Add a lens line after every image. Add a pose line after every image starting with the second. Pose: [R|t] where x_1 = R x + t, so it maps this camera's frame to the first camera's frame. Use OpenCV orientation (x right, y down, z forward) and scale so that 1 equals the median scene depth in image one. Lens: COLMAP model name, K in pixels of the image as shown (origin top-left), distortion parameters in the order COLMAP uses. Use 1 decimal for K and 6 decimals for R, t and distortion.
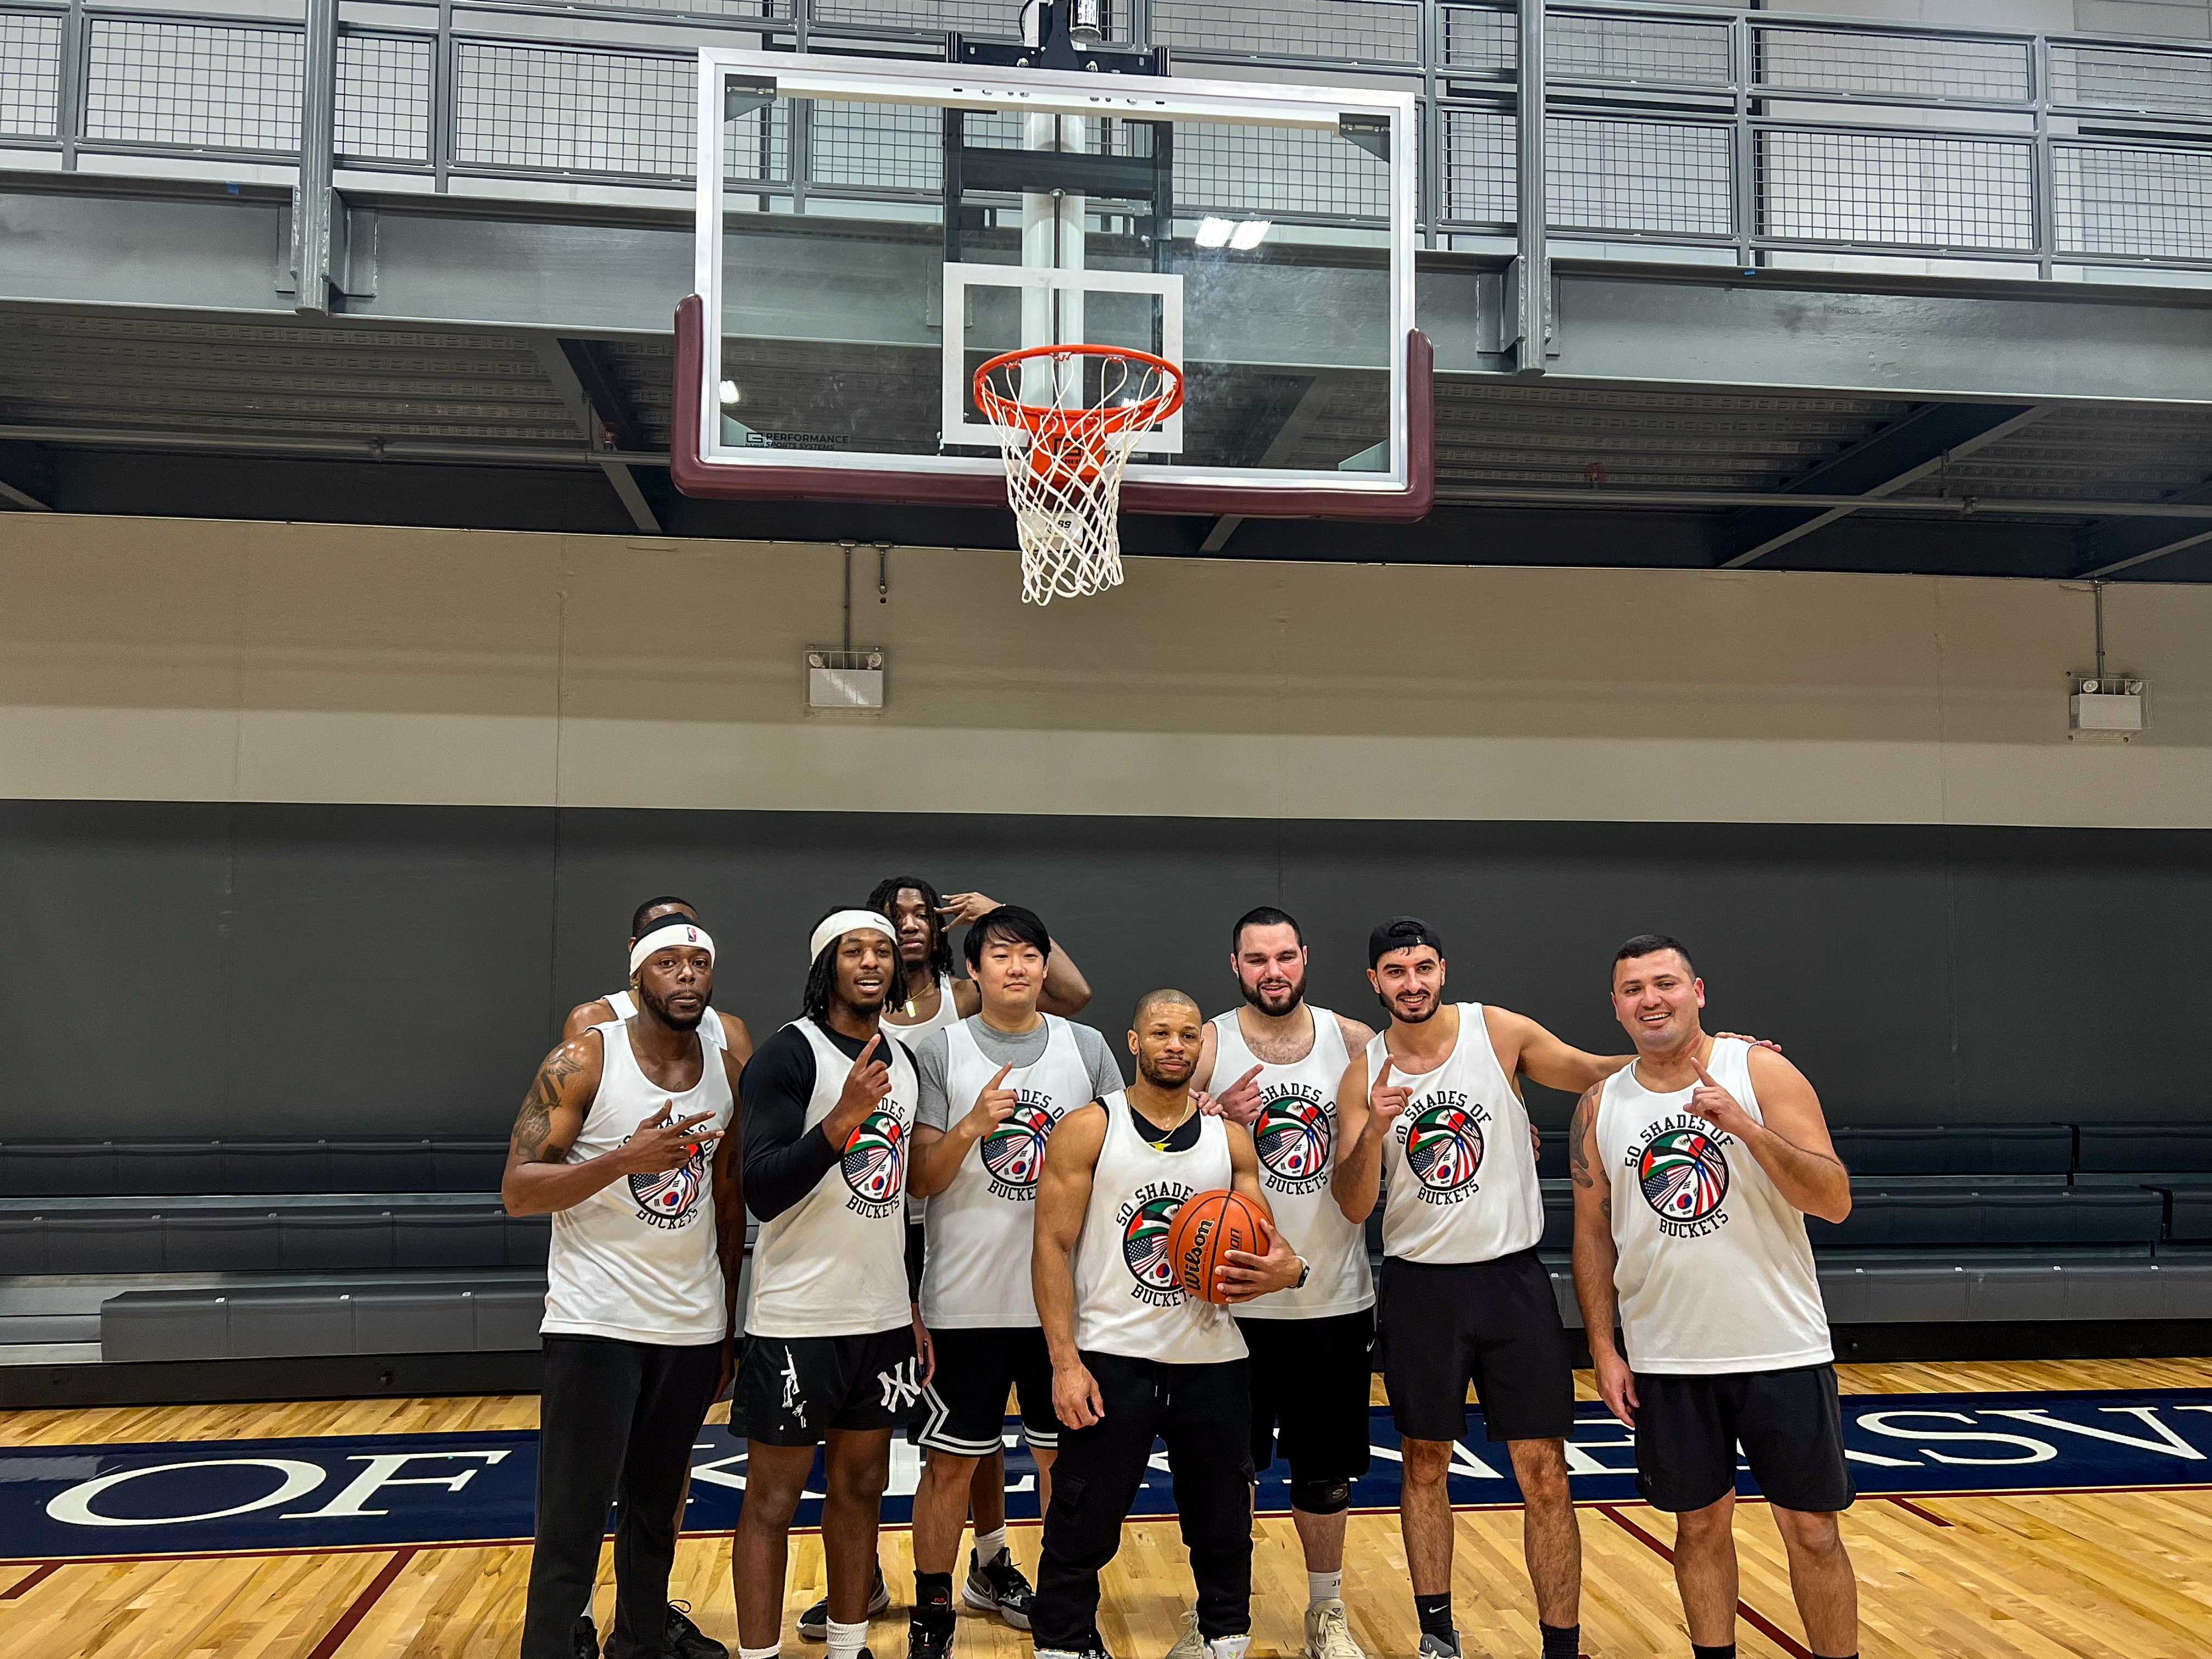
lens RADIAL K [[1813.7, 0, 1106.0], [0, 1813.7, 829.5], [0, 0, 1]] dist [0.057835, -0.012176]
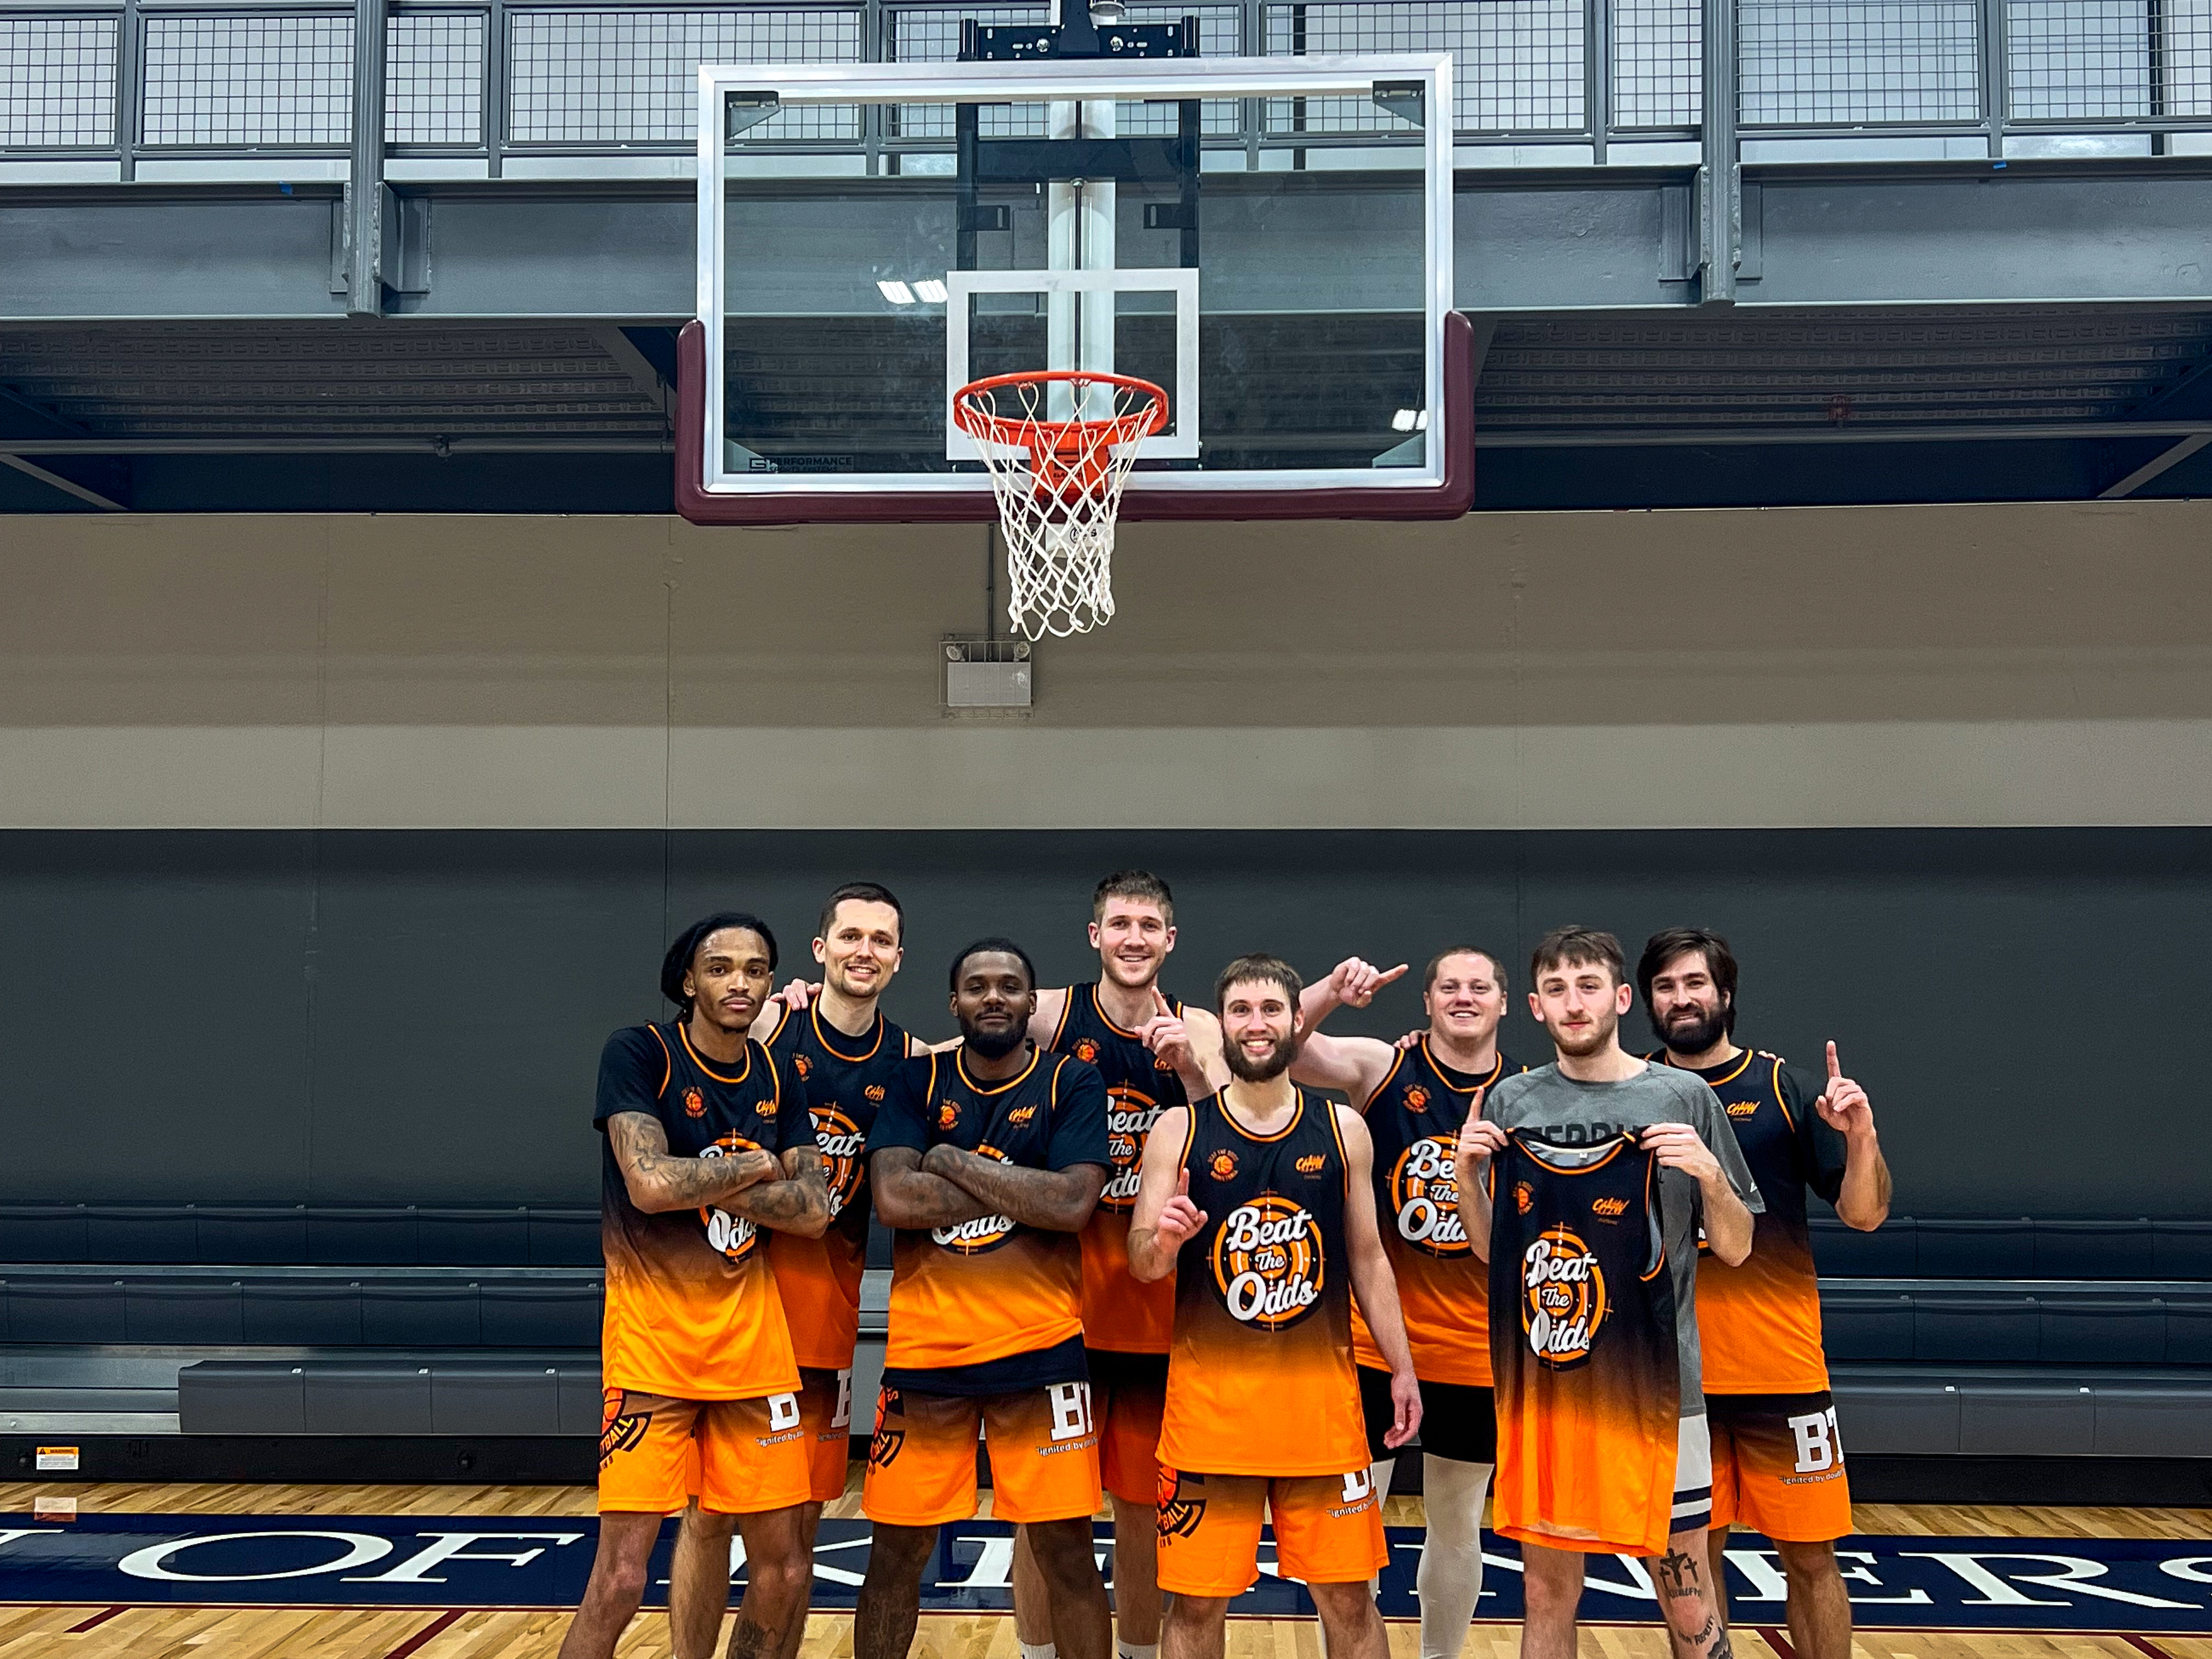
lens RADIAL K [[2548.4, 0, 1106.0], [0, 2548.4, 829.5], [0, 0, 1]] dist [0.082106, 0.021032]
pose [[0.985029, -0.014982, -0.171735, 0.162146], [0.014914, 0.999887, -0.001685, -0.010112], [0.171740, -0.000901, 0.985142, -0.230331]]
